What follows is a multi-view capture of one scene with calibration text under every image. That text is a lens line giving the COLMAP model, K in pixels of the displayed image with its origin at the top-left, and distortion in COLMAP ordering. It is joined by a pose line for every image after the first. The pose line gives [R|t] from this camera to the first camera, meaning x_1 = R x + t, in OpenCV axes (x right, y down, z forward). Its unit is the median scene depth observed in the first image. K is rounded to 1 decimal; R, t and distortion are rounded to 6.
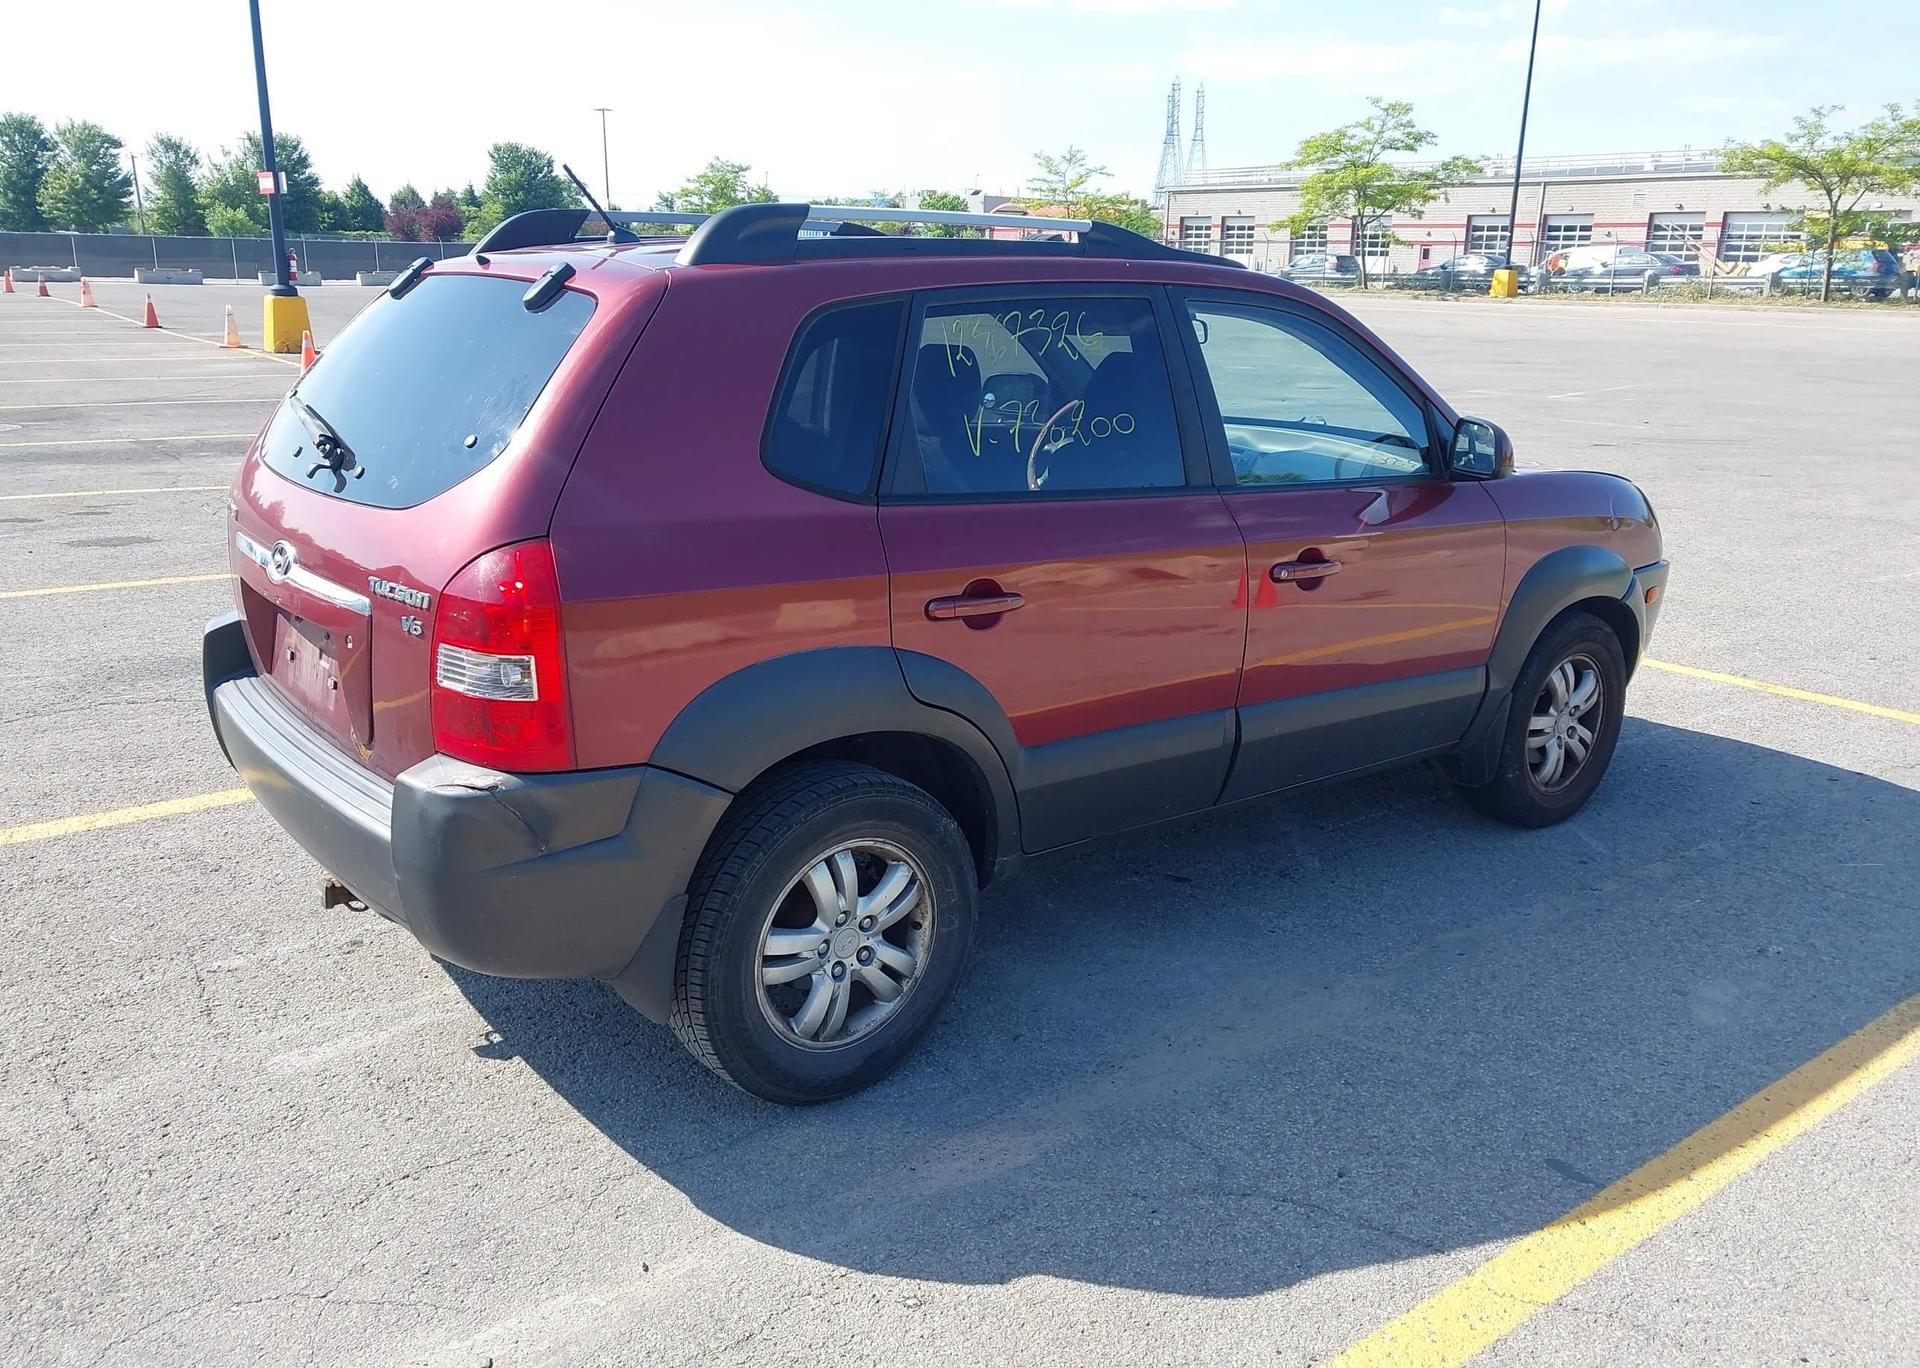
lens RADIAL K [[1525.4, 0, 971.2], [0, 1525.4, 685.9], [0, 0, 1]] dist [0.012937, -0.013141]
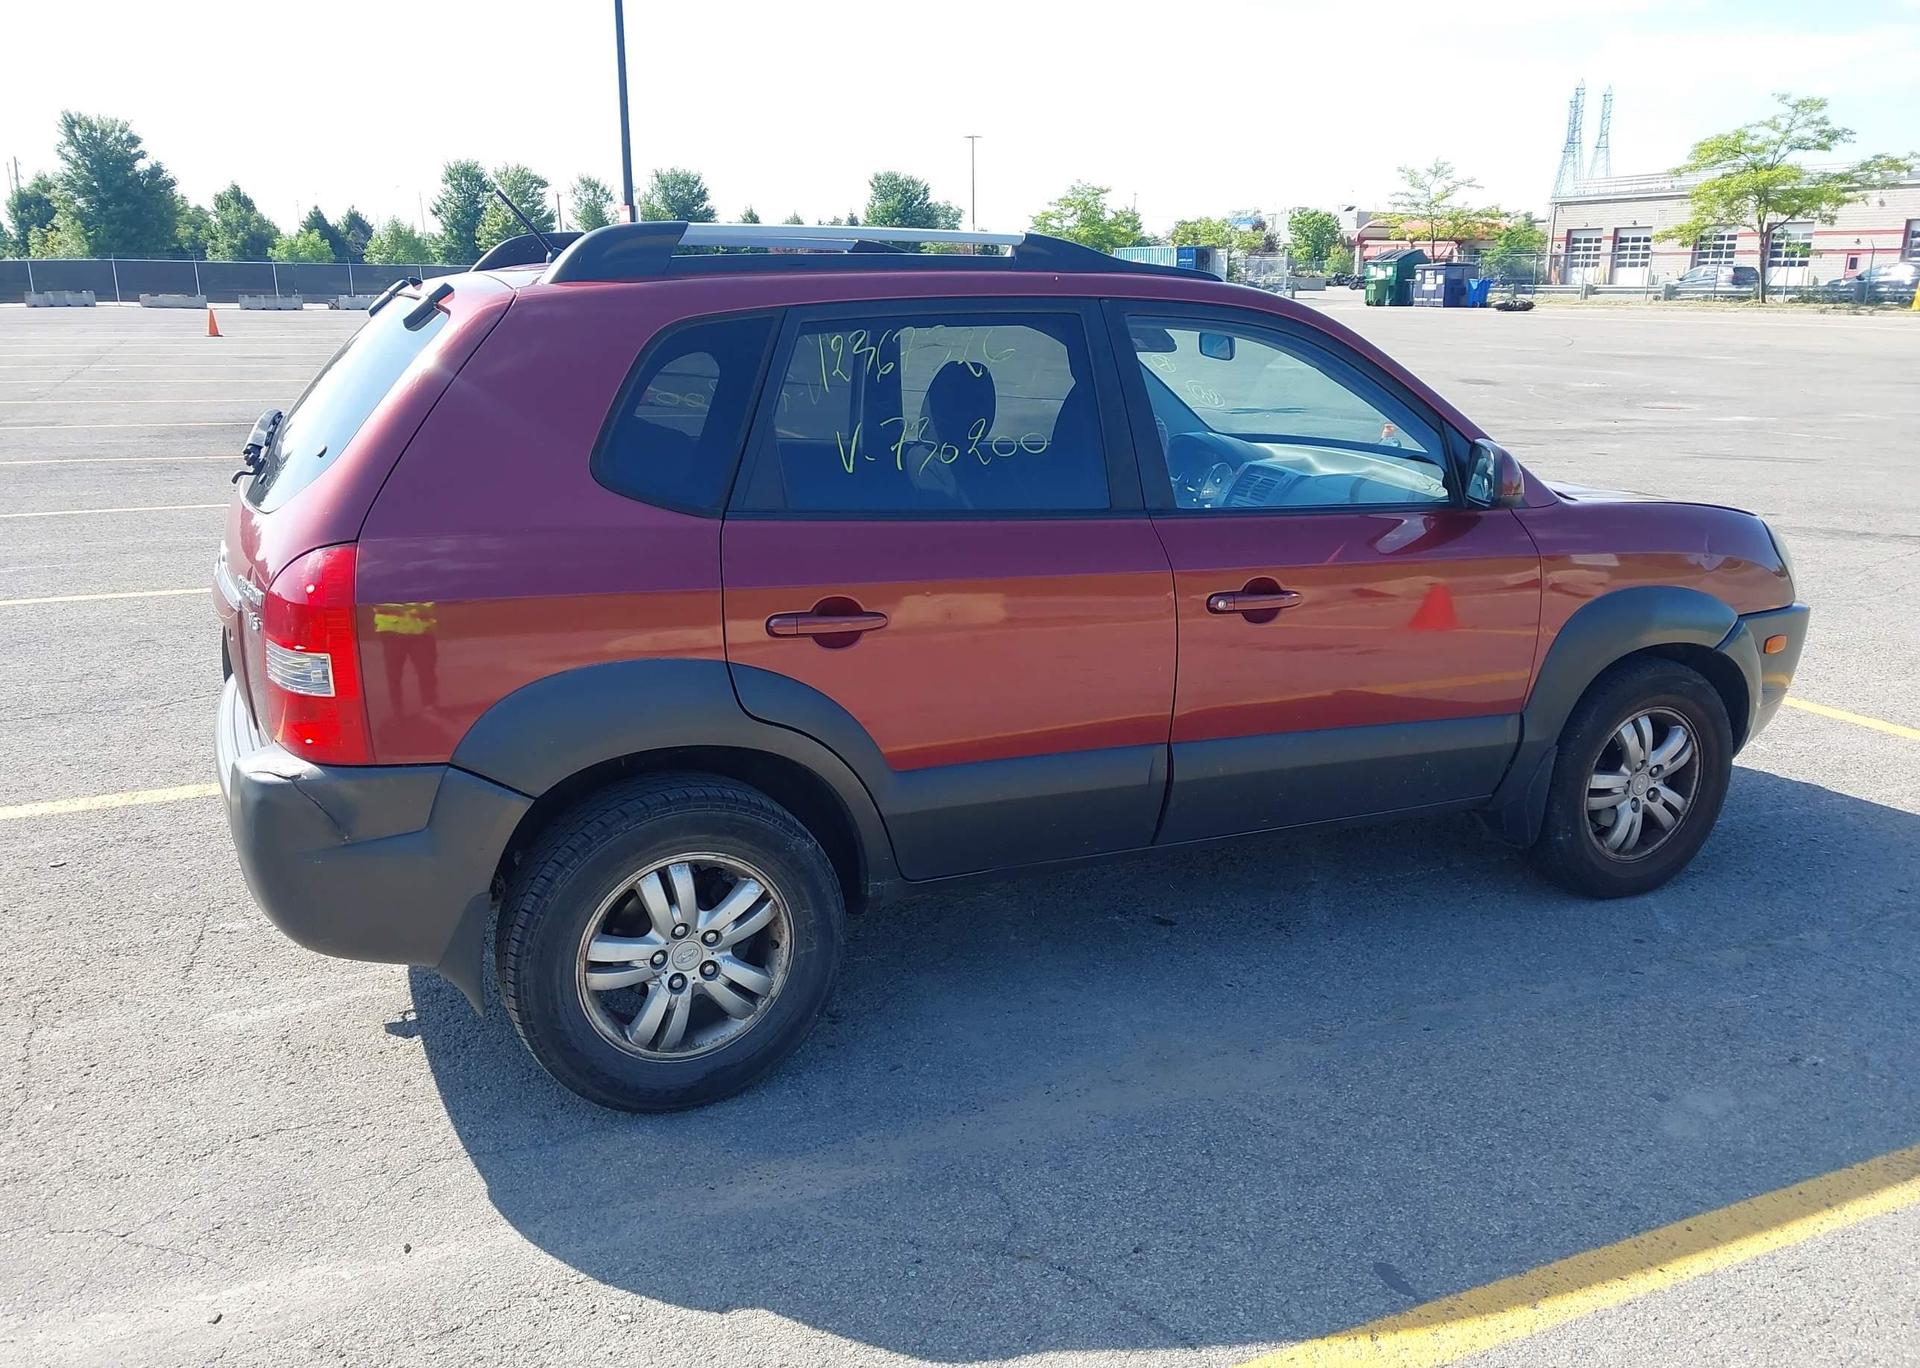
lens RADIAL K [[1525.4, 0, 968.3], [0, 1525.4, 692.6], [0, 0, 1]] dist [0.012937, -0.013141]
pose [[0.972191, 0.048379, -0.229137, 0.296103], [-0.050298, 0.998731, -0.002540, -0.009874], [0.228724, 0.013994, 0.973391, 0.057964]]
